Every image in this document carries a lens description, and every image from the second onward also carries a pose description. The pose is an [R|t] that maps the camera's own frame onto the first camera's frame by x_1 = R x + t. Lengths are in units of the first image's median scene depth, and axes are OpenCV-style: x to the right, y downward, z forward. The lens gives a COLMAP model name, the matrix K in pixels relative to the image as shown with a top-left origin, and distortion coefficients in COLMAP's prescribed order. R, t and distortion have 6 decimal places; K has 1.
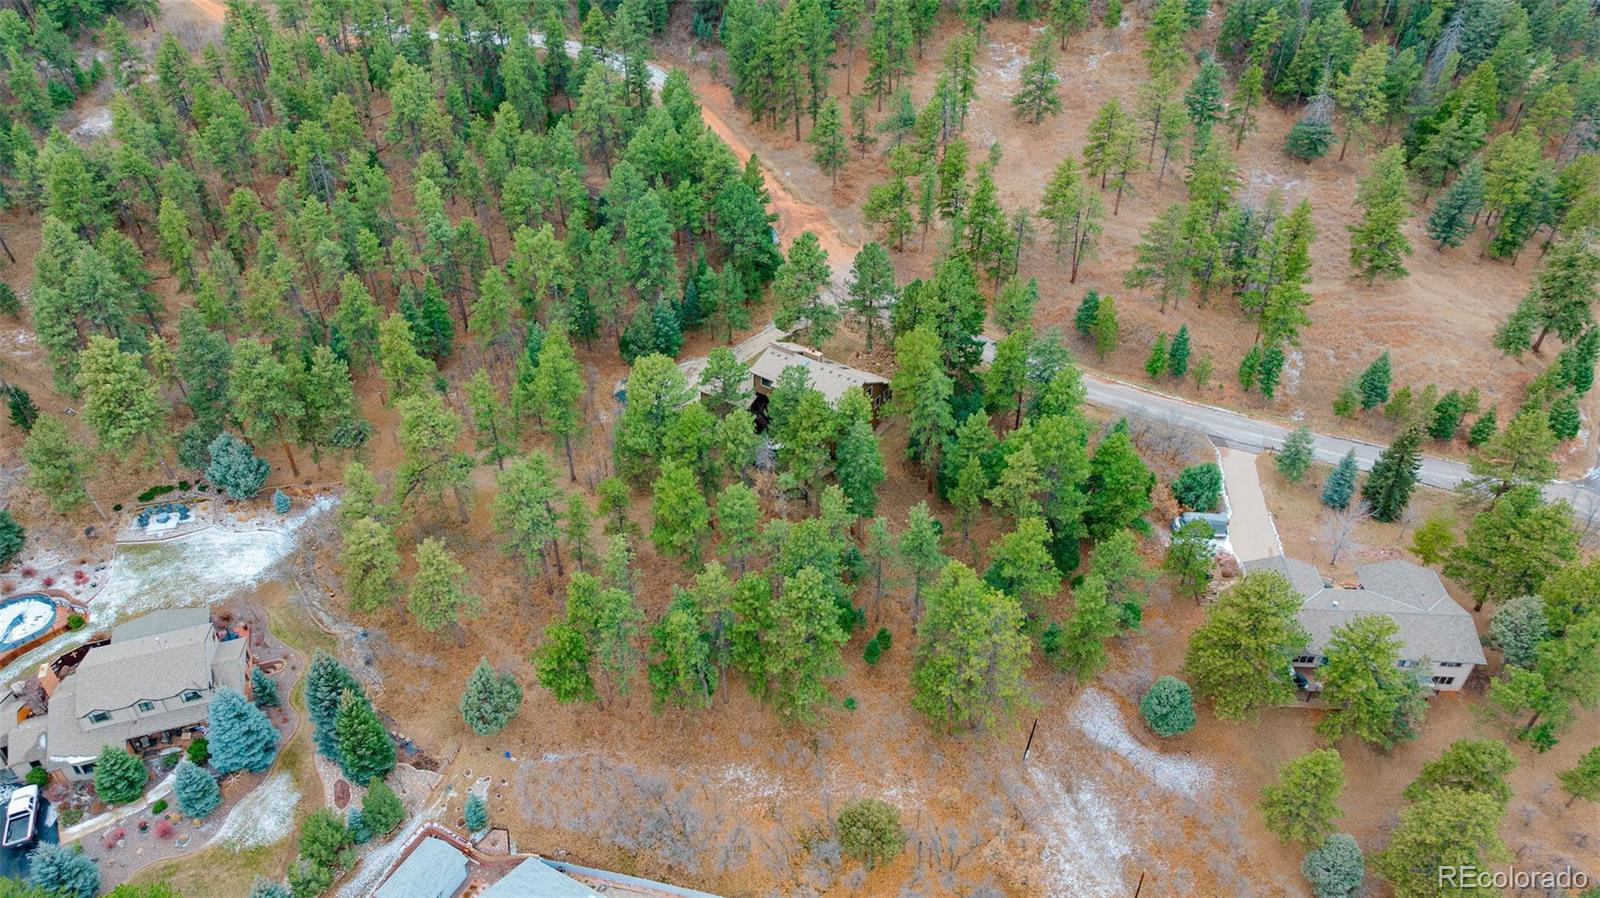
lens RADIAL K [[1142.7, 0, 793.9], [0, 1142.7, 454.7], [0, 0, 1]] dist [-0.006826, 0.000112]
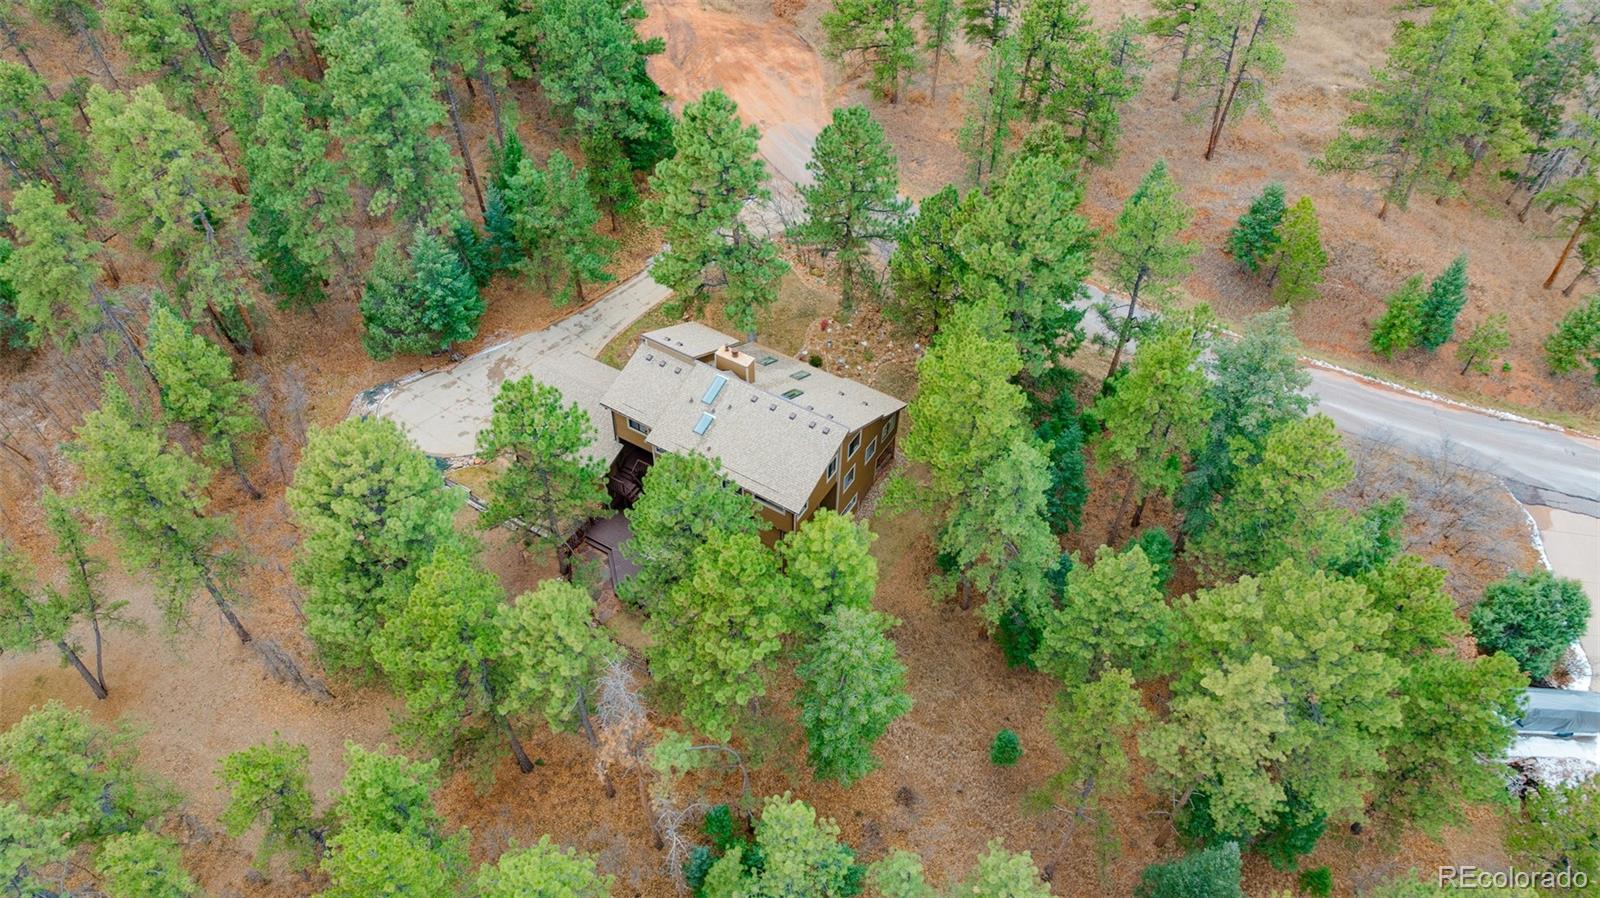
lens RADIAL K [[1142.7, 0, 793.9], [0, 1142.7, 454.7], [0, 0, 1]] dist [-0.006826, 0.000112]
pose [[0.998546, -0.034628, 0.041325, 0.018918], [0.026983, 0.984554, 0.172990, -0.121178], [-0.046677, -0.171623, 0.984056, 0.487432]]
